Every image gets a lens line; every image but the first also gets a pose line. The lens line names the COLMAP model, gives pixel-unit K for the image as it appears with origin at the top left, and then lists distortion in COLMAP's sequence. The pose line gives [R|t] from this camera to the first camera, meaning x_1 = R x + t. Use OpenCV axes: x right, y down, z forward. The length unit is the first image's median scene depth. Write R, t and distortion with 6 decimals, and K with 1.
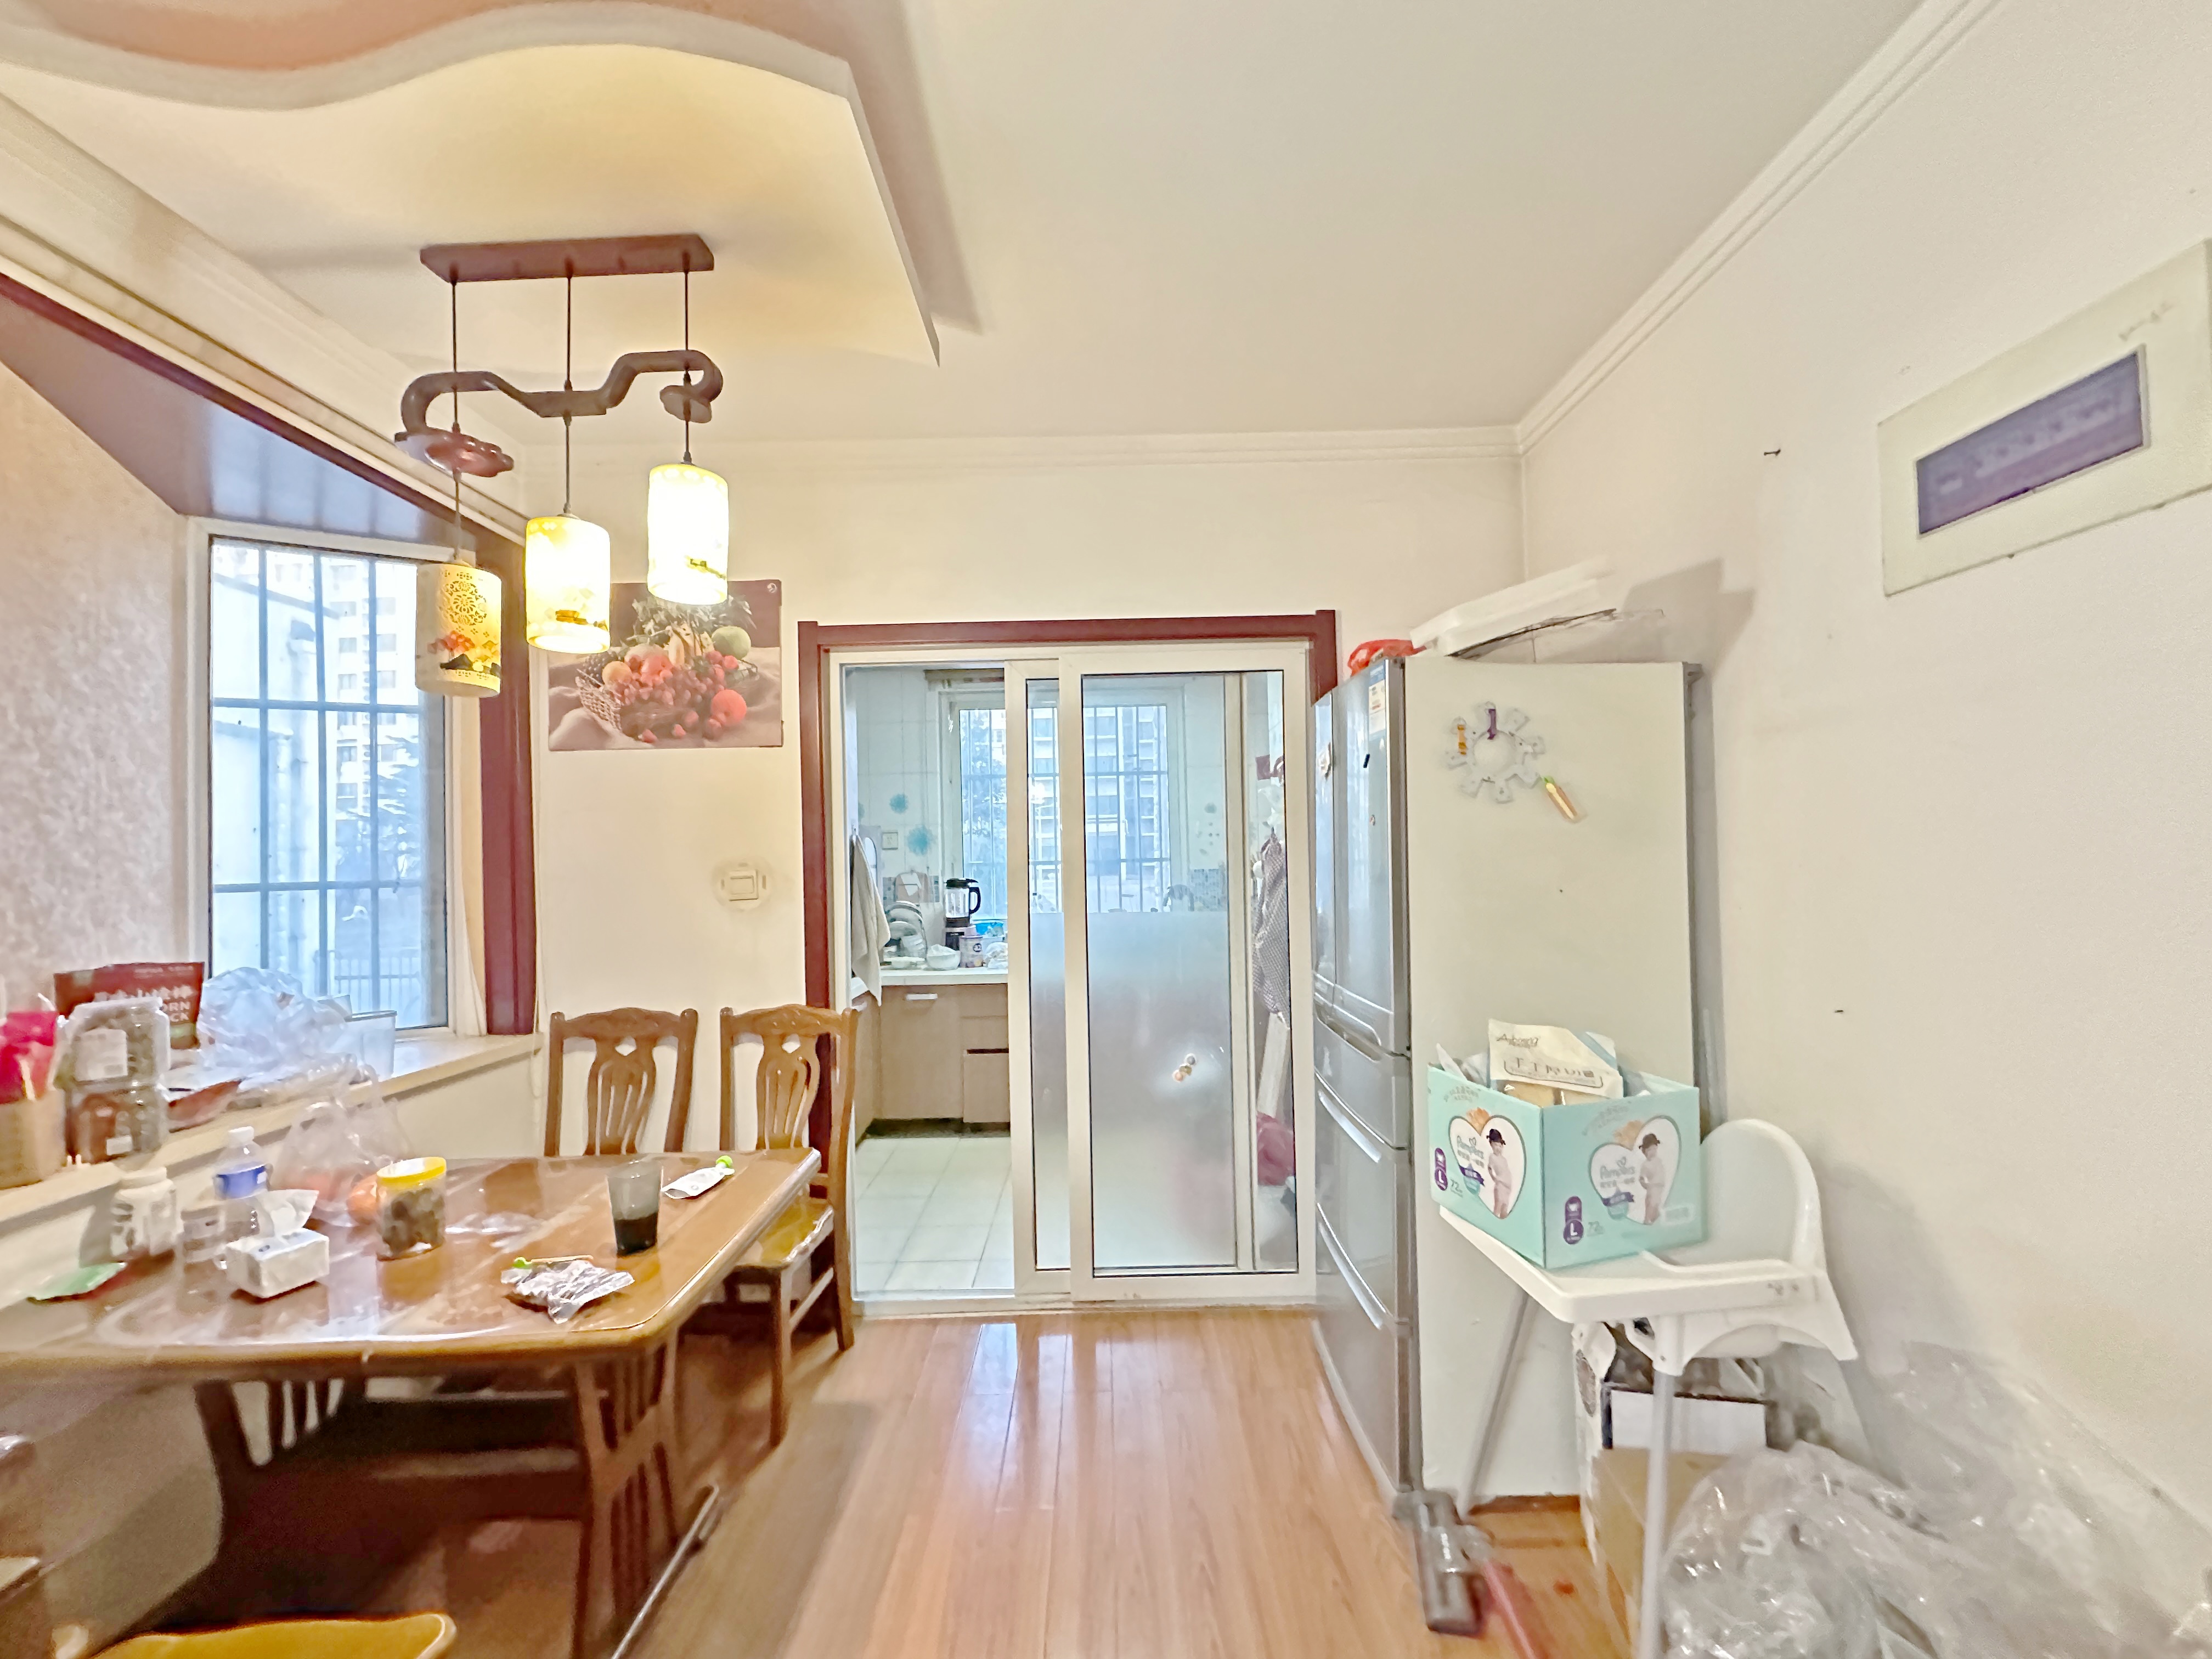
lens RADIAL K [[875.1, 0, 1105.4], [0, 875.1, 839.4], [0, 0, 1]] dist [-0.003159, -0.000158]
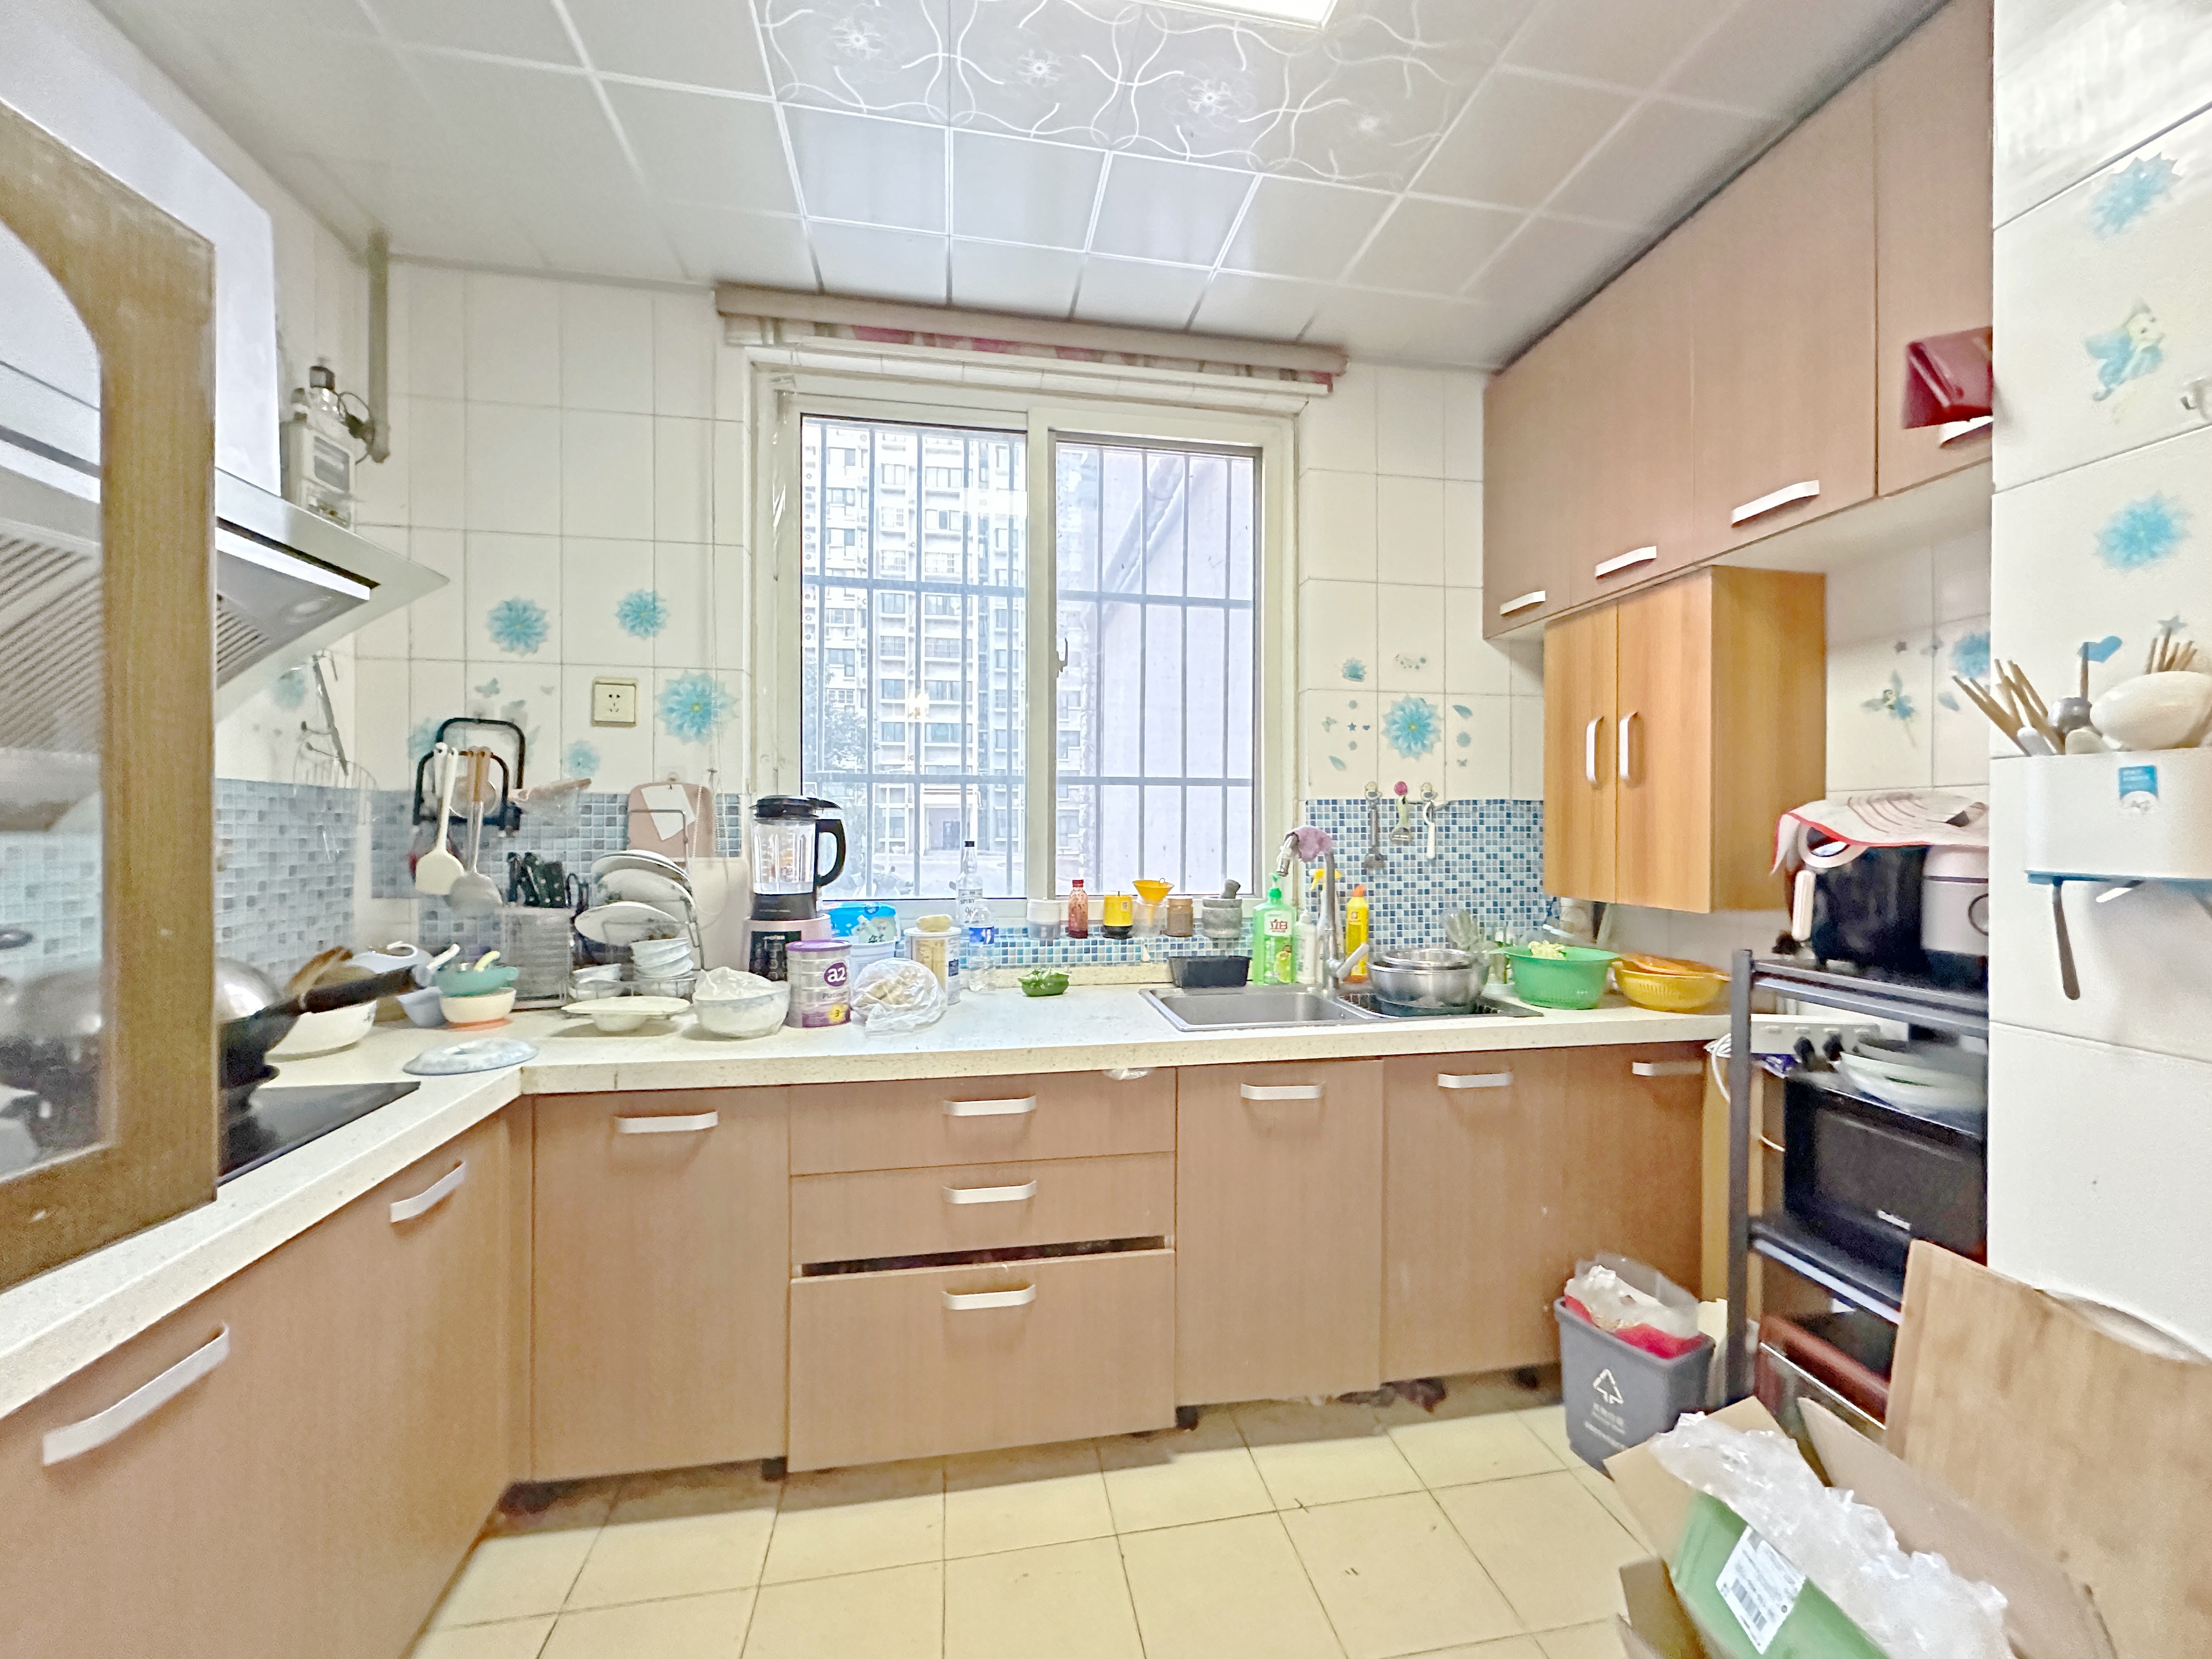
lens RADIAL K [[875.1, 0, 1105.6], [0, 875.1, 831.9], [0, 0, 1]] dist [-0.003159, -0.000158]
pose [[0.983937, 0.026856, 0.176486, -0.095904], [-0.030916, 0.999316, 0.020293, 0.047761], [-0.175821, -0.025423, 0.984094, 0.581451]]
